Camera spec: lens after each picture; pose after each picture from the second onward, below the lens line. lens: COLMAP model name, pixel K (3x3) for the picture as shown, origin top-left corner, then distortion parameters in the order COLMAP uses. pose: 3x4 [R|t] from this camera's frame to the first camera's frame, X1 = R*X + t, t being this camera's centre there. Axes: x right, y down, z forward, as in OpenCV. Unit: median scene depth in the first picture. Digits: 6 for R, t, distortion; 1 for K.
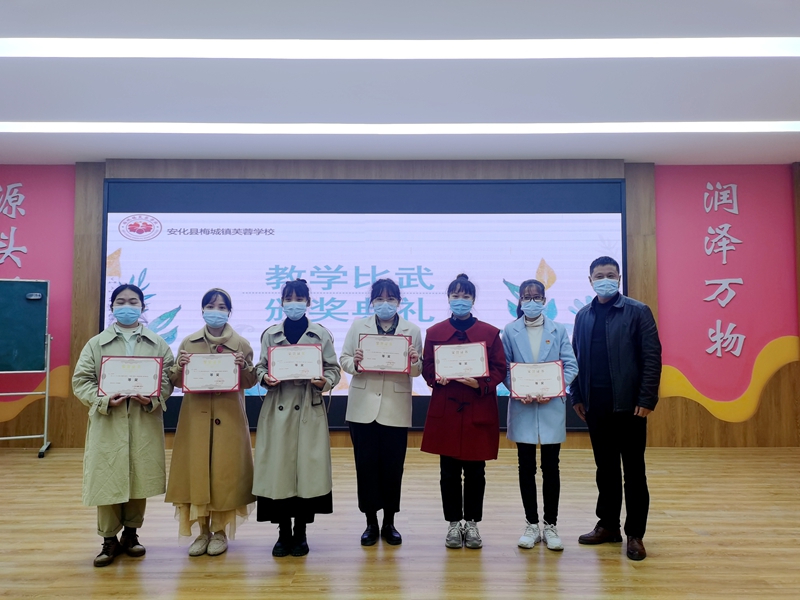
lens RADIAL K [[610.8, 0, 419.3], [0, 610.8, 284.0], [0, 0, 1]] dist [0.051521, -0.025055]
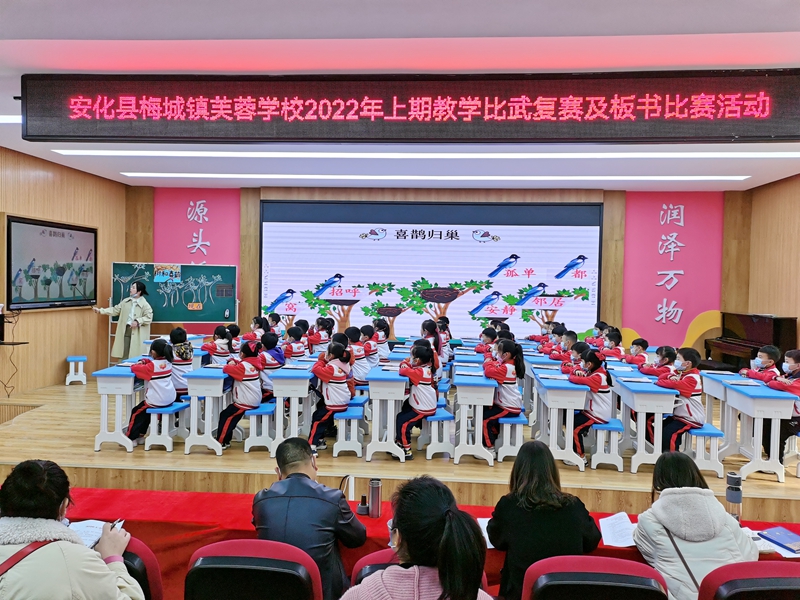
lens RADIAL K [[610.8, 0, 416.9], [0, 610.8, 284.7], [0, 0, 1]] dist [0.051521, -0.025055]
pose [[0.996857, 0.019043, -0.076893, 0.004987], [-0.011247, 0.994866, 0.100574, -0.118205], [0.078414, -0.099393, 0.991954, -0.514139]]
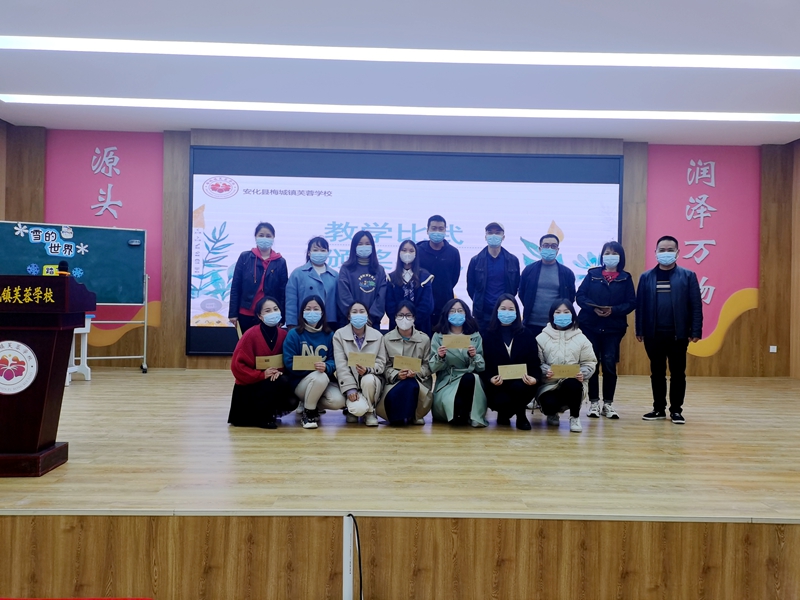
lens RADIAL K [[610.8, 0, 415.0], [0, 610.8, 277.8], [0, 0, 1]] dist [0.051521, -0.025055]
pose [[0.999617, 0.019845, 0.019299, -0.092425], [-0.021014, 0.997829, 0.062419, 0.001452], [-0.018019, -0.062801, 0.997863, -0.211662]]
